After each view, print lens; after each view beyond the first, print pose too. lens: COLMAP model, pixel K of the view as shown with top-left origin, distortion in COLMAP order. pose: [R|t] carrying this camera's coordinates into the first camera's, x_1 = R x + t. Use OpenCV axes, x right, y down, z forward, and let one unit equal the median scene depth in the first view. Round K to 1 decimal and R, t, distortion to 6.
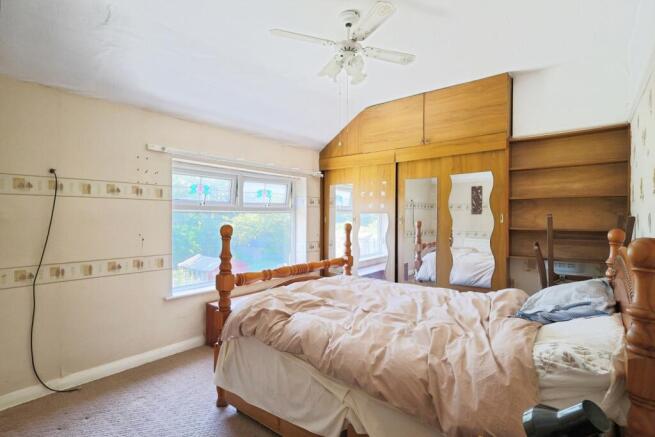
lens RADIAL K [[320.1, 0, 327.5], [0, 320.1, 218.5], [0, 0, 1]] dist [-0.000071, 0.000080]
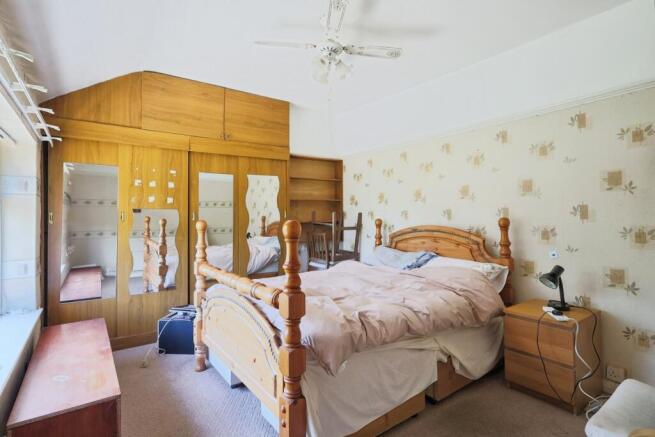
lens RADIAL K [[327.7, 0, 324.3], [0, 327.7, 210.4], [0, 0, 1]] dist [0.001567, 0.000378]
pose [[0.265766, 0.009468, 0.963991, -0.591929], [0.010051, 0.999870, -0.012591, 0.000935], [-0.963985, 0.013035, 0.265636, 0.448620]]
